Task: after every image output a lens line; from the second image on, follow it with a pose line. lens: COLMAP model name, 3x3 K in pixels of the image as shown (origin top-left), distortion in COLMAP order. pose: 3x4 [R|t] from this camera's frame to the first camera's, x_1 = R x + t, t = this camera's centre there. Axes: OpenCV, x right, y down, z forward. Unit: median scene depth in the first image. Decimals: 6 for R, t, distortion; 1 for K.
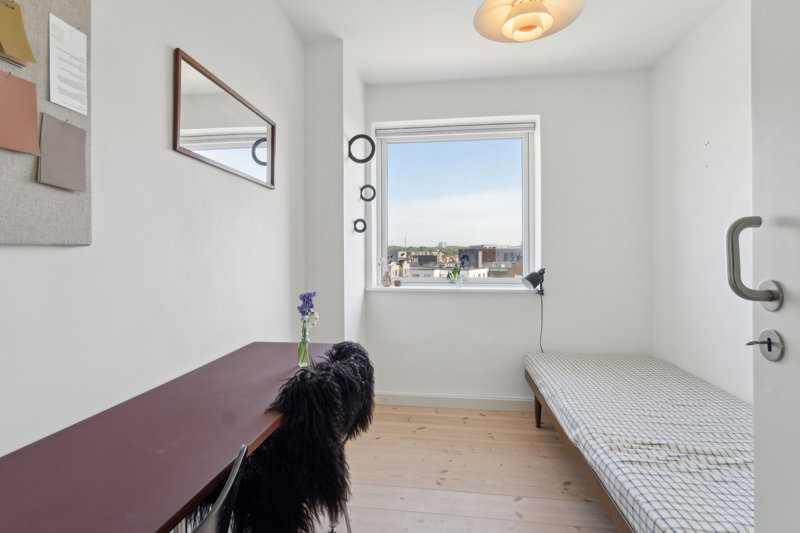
lens RADIAL K [[409.8, 0, 396.3], [0, 409.8, 258.7], [0, 0, 1]] dist [-0.013660, 0.003490]
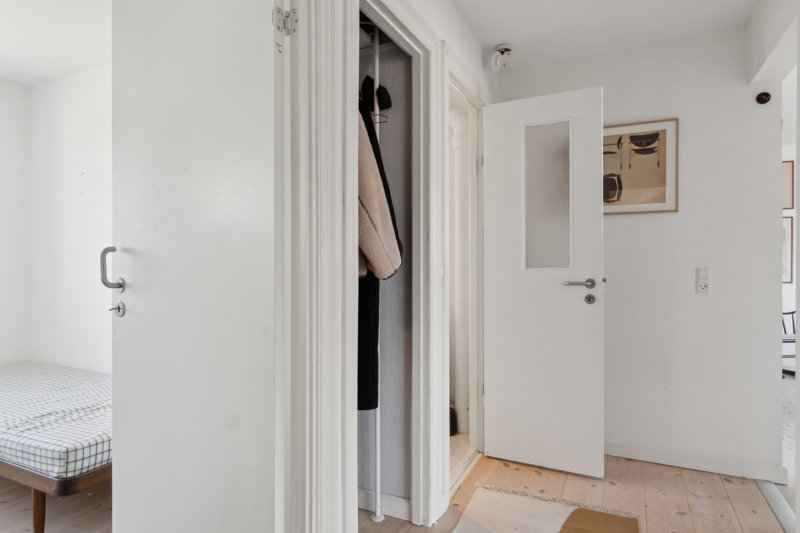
lens RADIAL K [[460.3, 0, 395.8], [0, 460.3, 269.2], [0, 0, 1]] dist [-0.016846, 0.001470]
pose [[0.291011, 0.013329, 0.956627, -0.863220], [0.007894, 0.999835, -0.016332, 0.054782], [-0.956687, 0.012305, 0.290858, -0.984325]]
